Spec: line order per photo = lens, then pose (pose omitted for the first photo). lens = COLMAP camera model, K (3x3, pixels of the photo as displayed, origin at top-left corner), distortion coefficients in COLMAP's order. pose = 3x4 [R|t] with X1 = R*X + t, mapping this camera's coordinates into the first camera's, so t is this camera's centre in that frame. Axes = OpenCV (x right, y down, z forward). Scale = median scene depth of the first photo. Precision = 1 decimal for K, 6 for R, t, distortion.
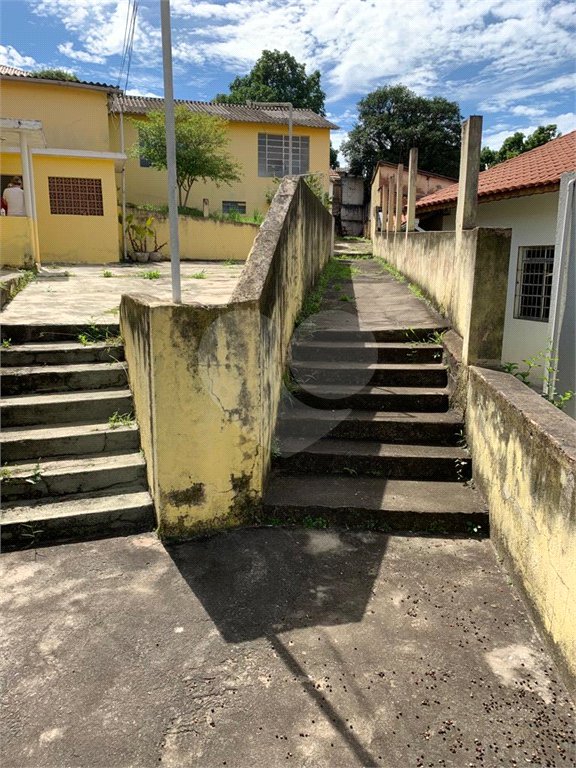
lens RADIAL K [[592.2, 0, 287.0], [0, 592.2, 380.9], [0, 0, 1]] dist [0.032717, -0.053290]
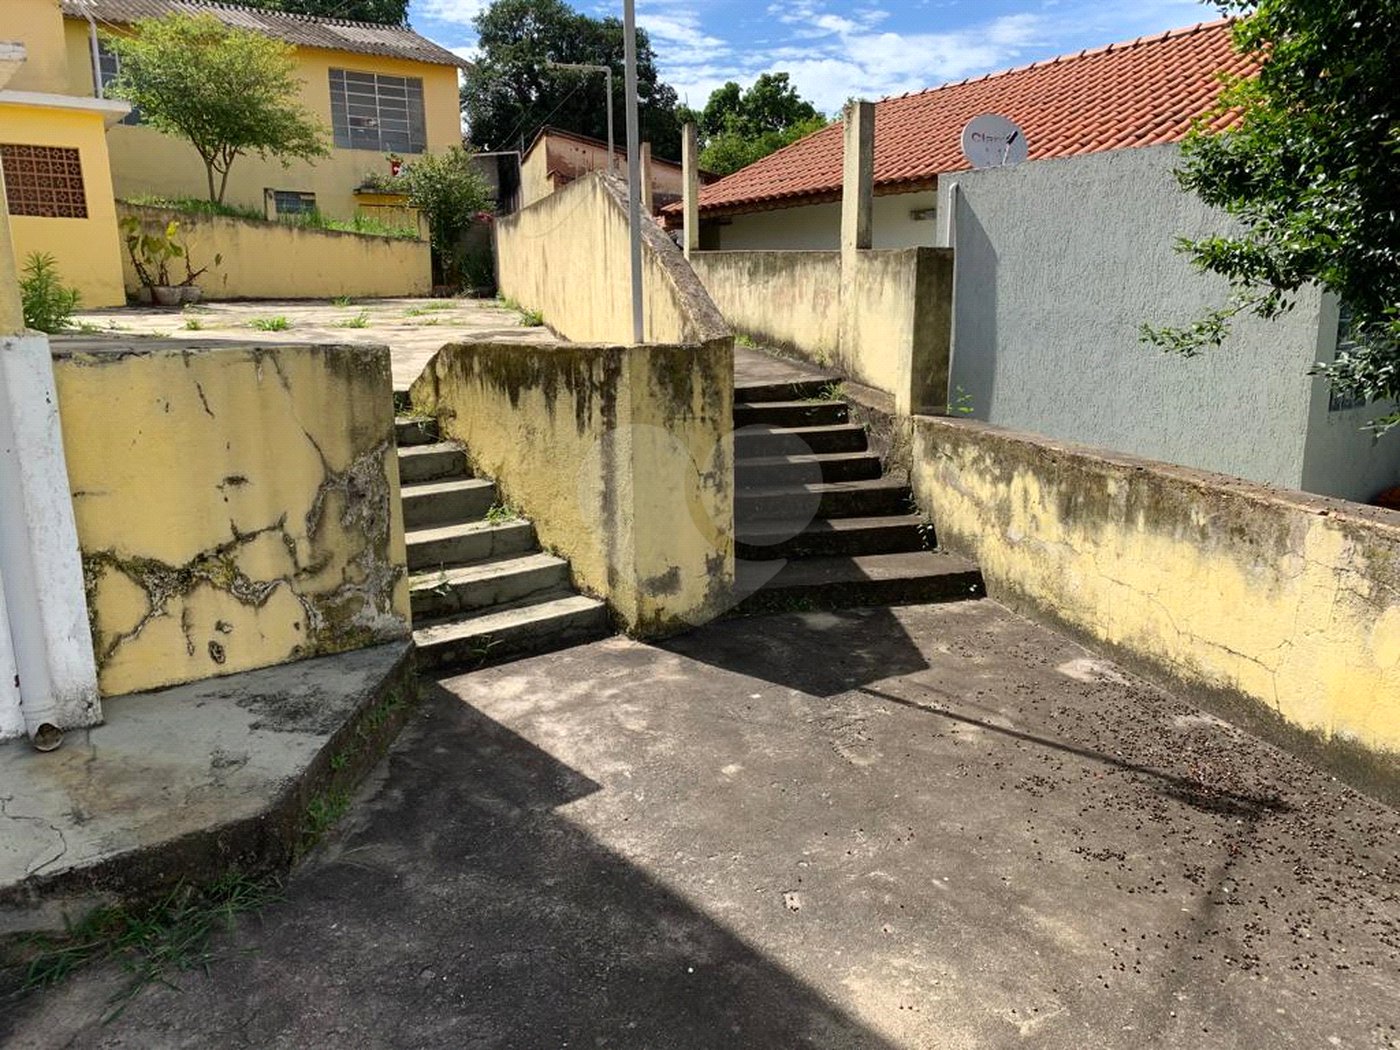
lens RADIAL K [[1079.4, 0, 696.7], [0, 1079.4, 533.9], [0, 0, 1]] dist [0.032717, -0.053290]
pose [[0.941810, -0.085649, 0.325050, -0.572797], [0.081218, 0.996325, 0.027202, 0.087007], [-0.326185, 0.000780, 0.945306, -0.386464]]
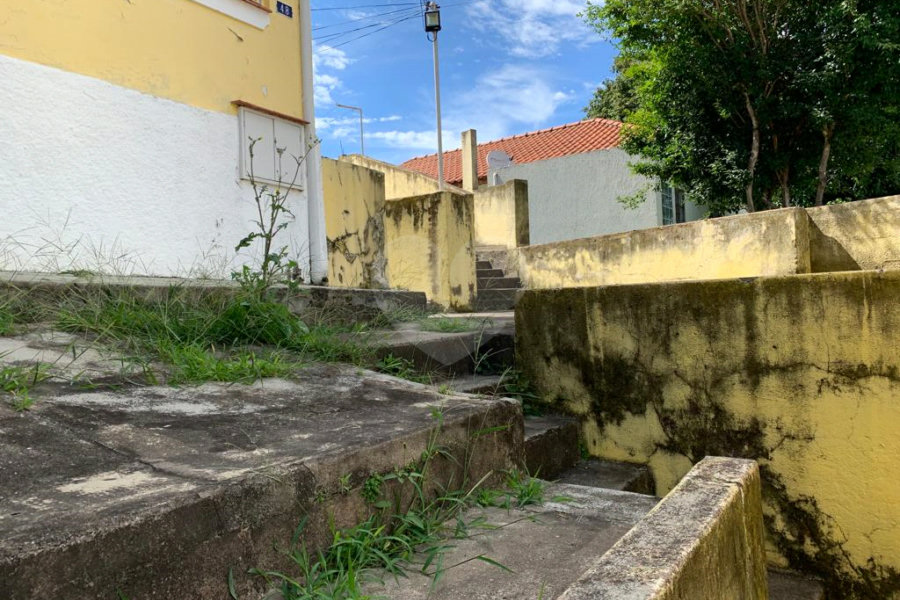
lens RADIAL K [[694.5, 0, 446.7], [0, 694.5, 299.5], [0, 0, 1]] dist [0.026783, -0.042303]
pose [[0.788715, -0.028183, 0.614113, -1.516315], [0.161076, 0.973523, -0.162196, 0.559330], [-0.593282, 0.226845, 0.772372, -0.685392]]
